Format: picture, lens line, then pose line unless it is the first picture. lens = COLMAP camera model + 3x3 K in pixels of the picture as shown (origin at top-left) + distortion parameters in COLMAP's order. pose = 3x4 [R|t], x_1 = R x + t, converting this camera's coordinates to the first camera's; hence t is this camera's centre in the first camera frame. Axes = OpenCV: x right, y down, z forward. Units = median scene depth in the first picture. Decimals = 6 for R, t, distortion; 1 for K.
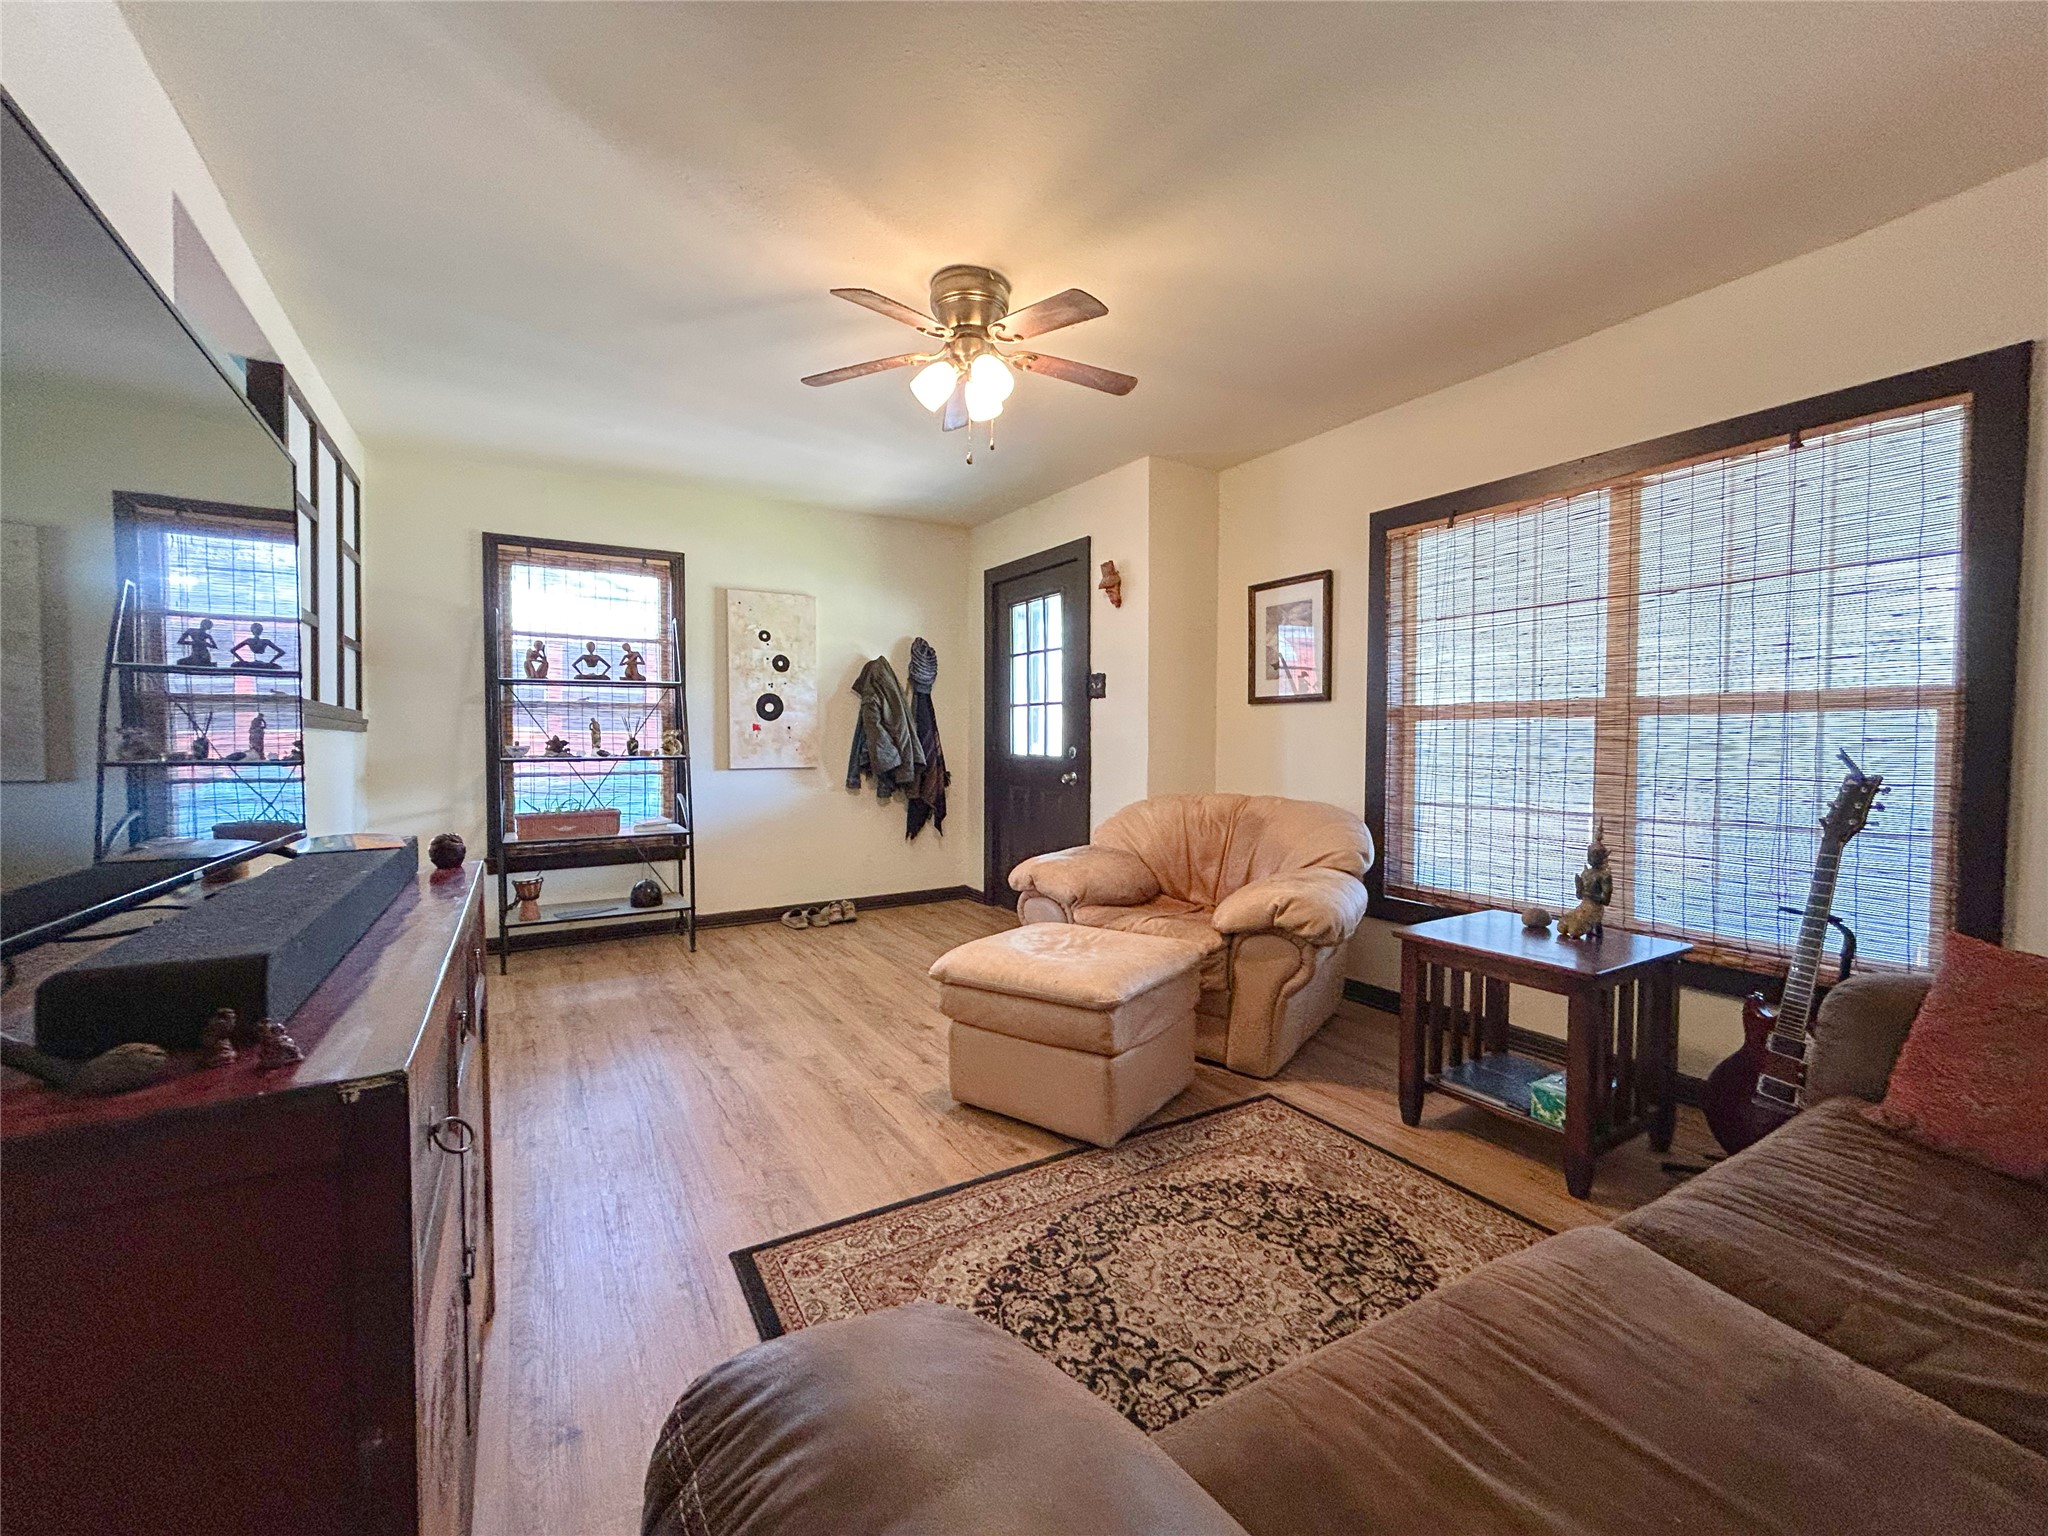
lens RADIAL K [[832.5, 0, 1017.2], [0, 832.5, 763.1], [0, 0, 1]] dist [-0.003759, 0.000877]
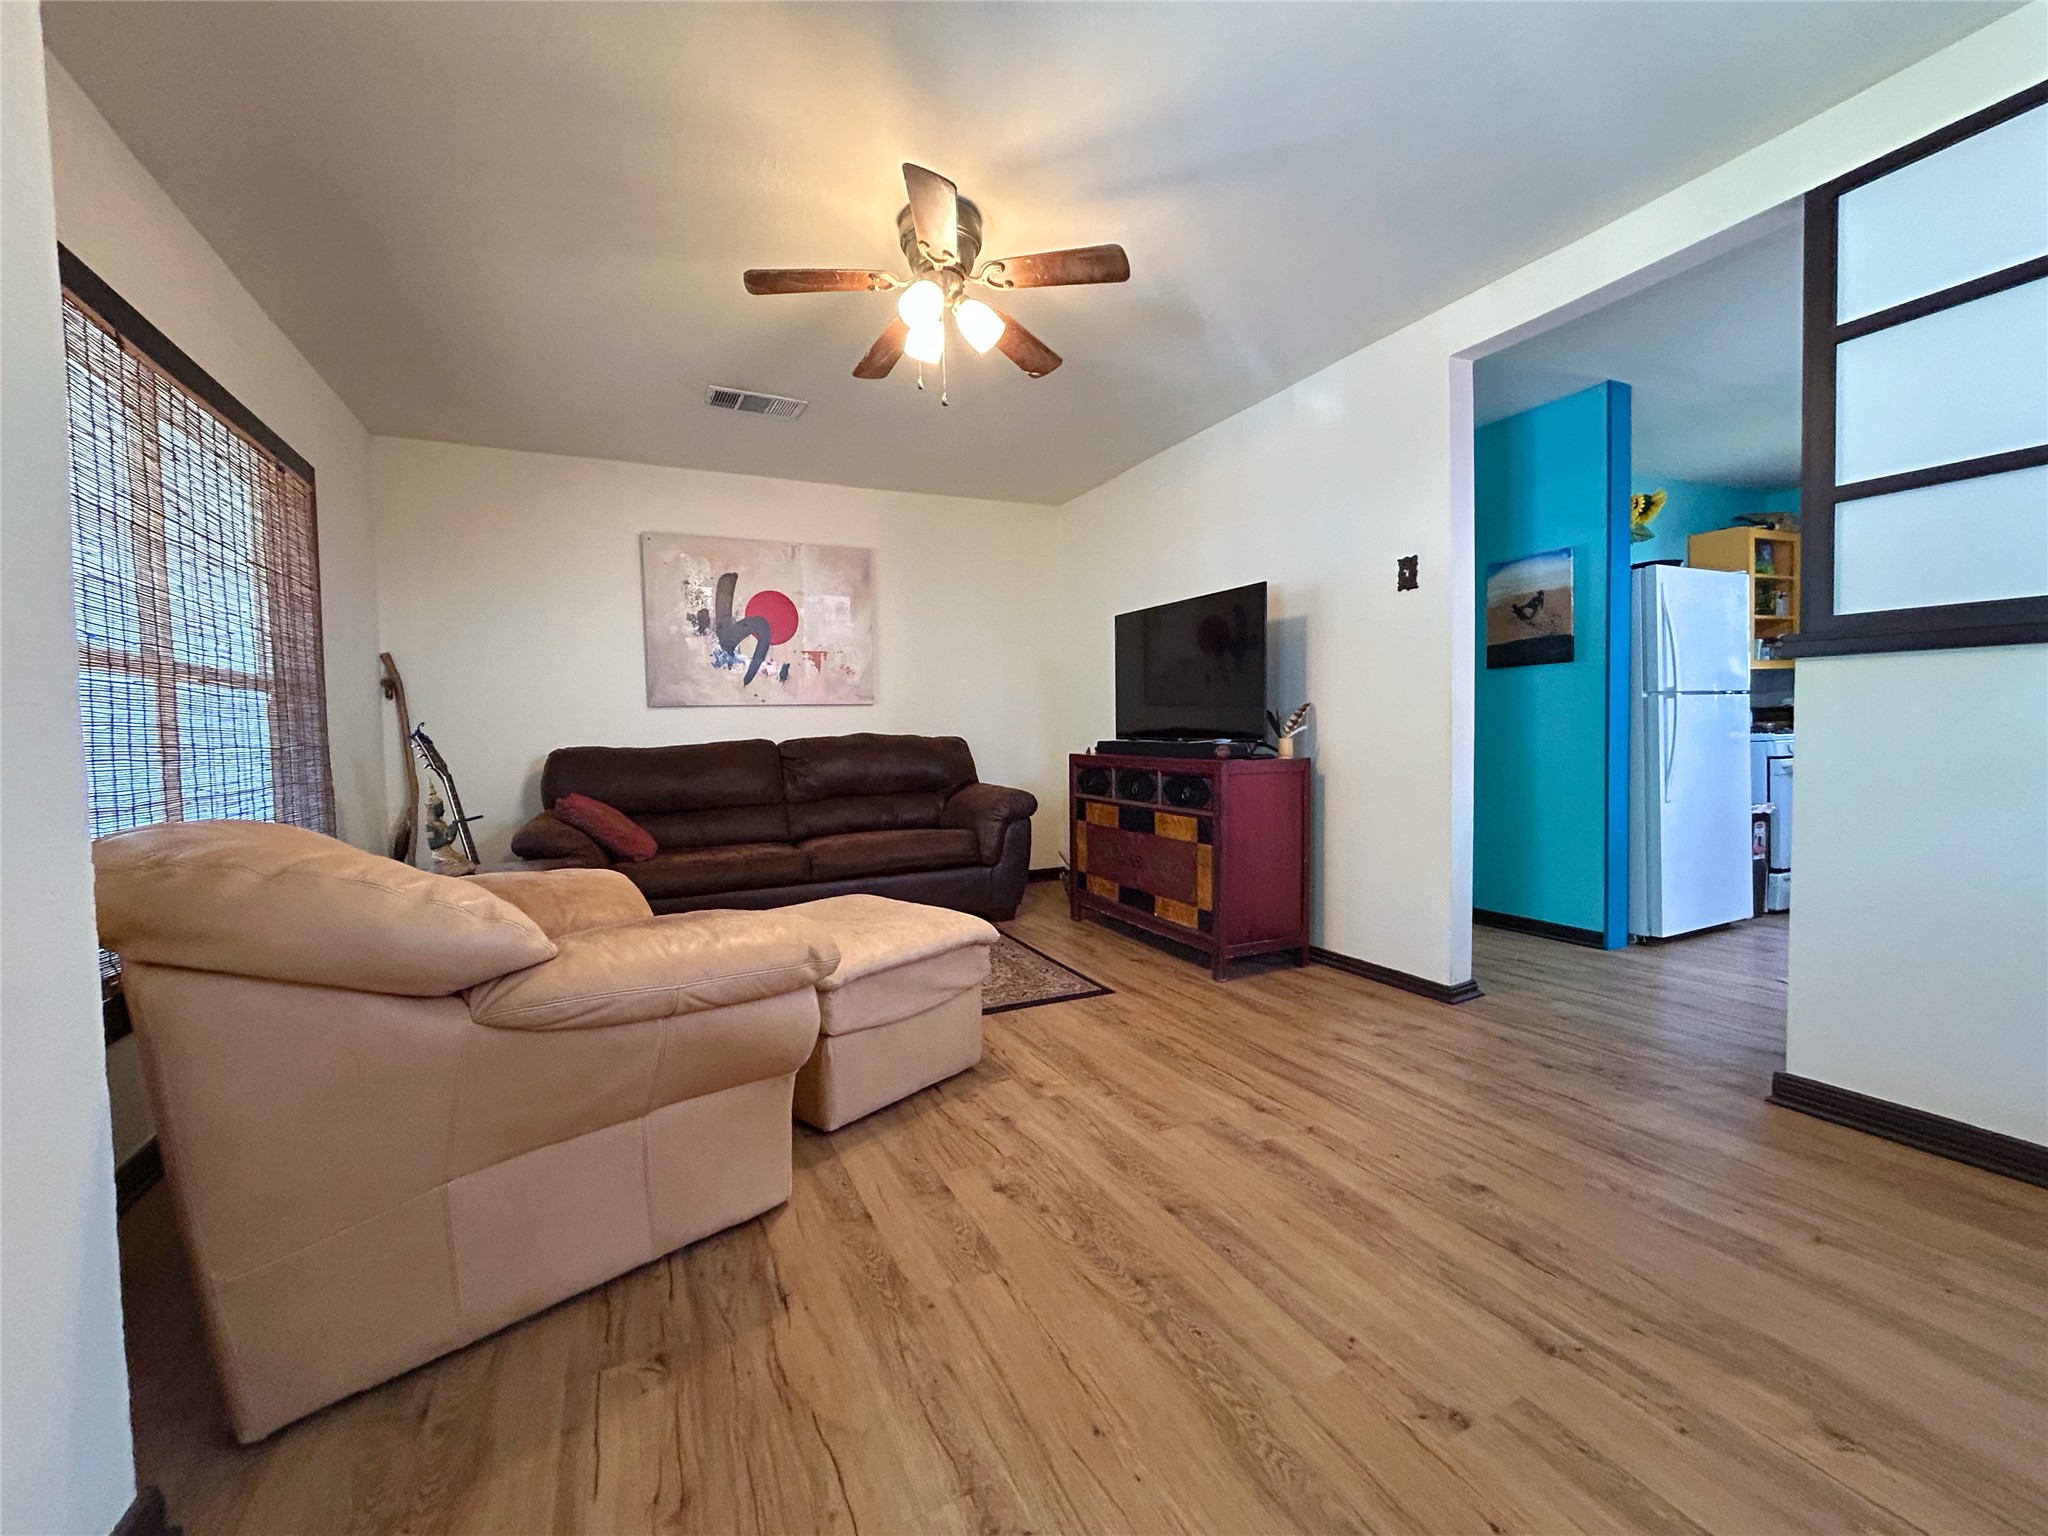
lens RADIAL K [[832.5, 0, 1028.0], [0, 832.5, 764.1], [0, 0, 1]] dist [-0.003759, 0.000877]
pose [[-0.996472, 0.011492, 0.083138, -0.176128], [0.017015, 0.997673, 0.066029, -0.009797], [-0.082186, 0.067211, -0.994348, 1.551935]]
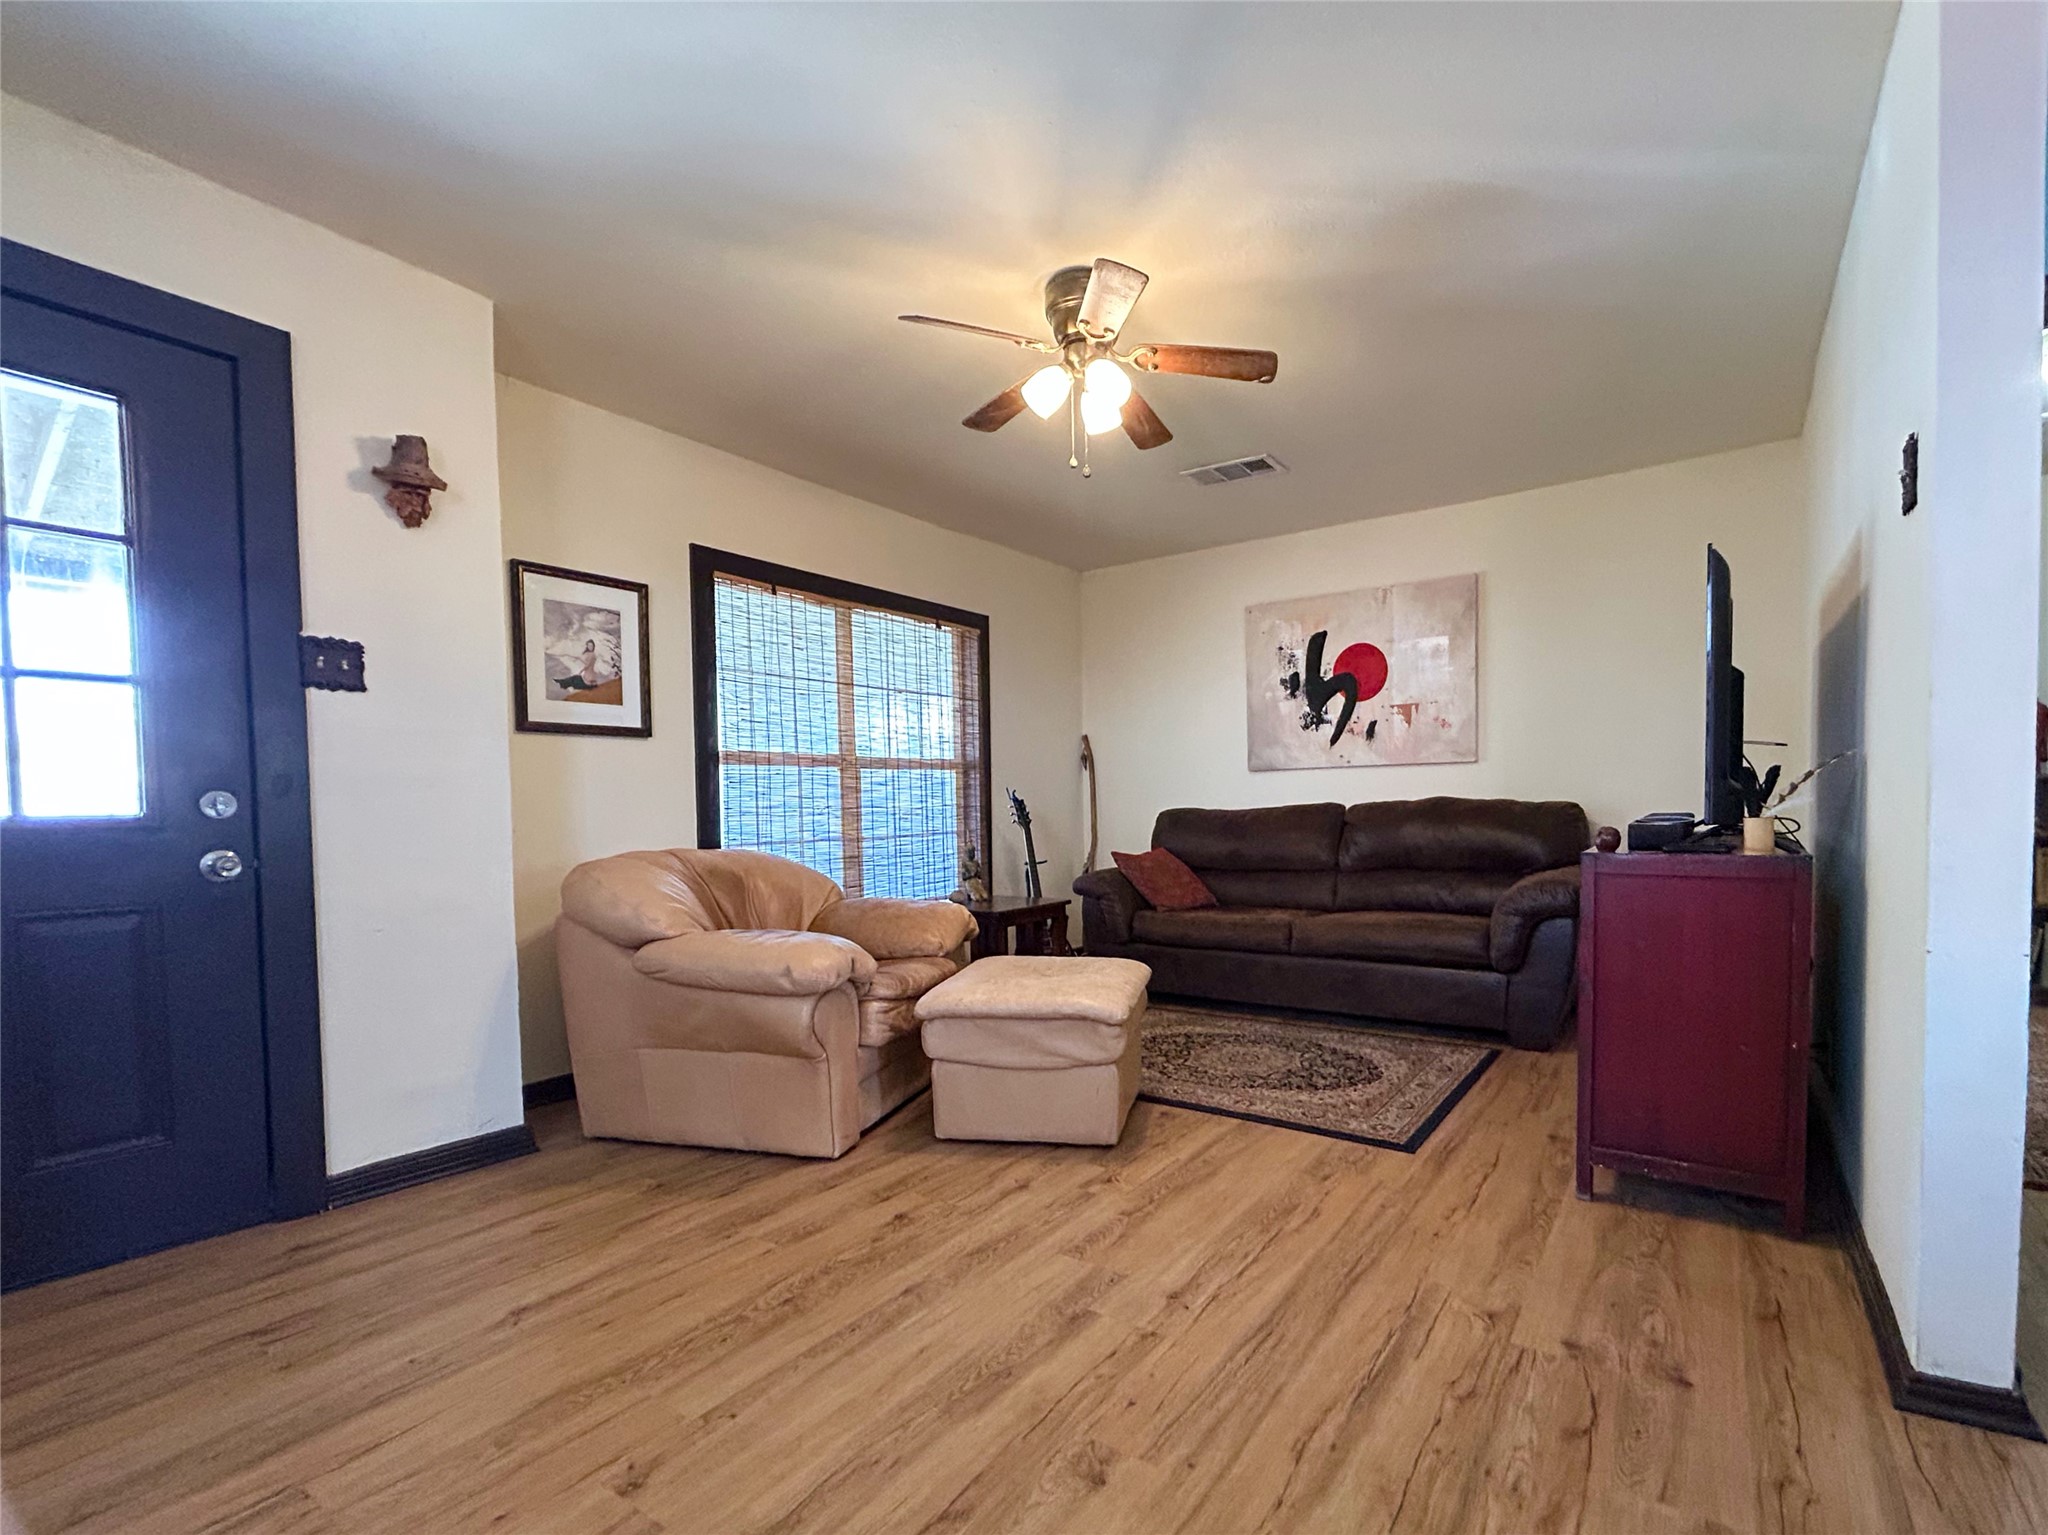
lens RADIAL K [[930.1, 0, 1115.7], [0, 930.1, 836.2], [0, 0, 1]] dist [0.000200, -0.000092]
pose [[-0.444809, -0.030234, 0.895115, -0.815806], [0.038903, 0.997835, 0.053036, -0.005913], [-0.894780, 0.058413, -0.442670, 1.155917]]
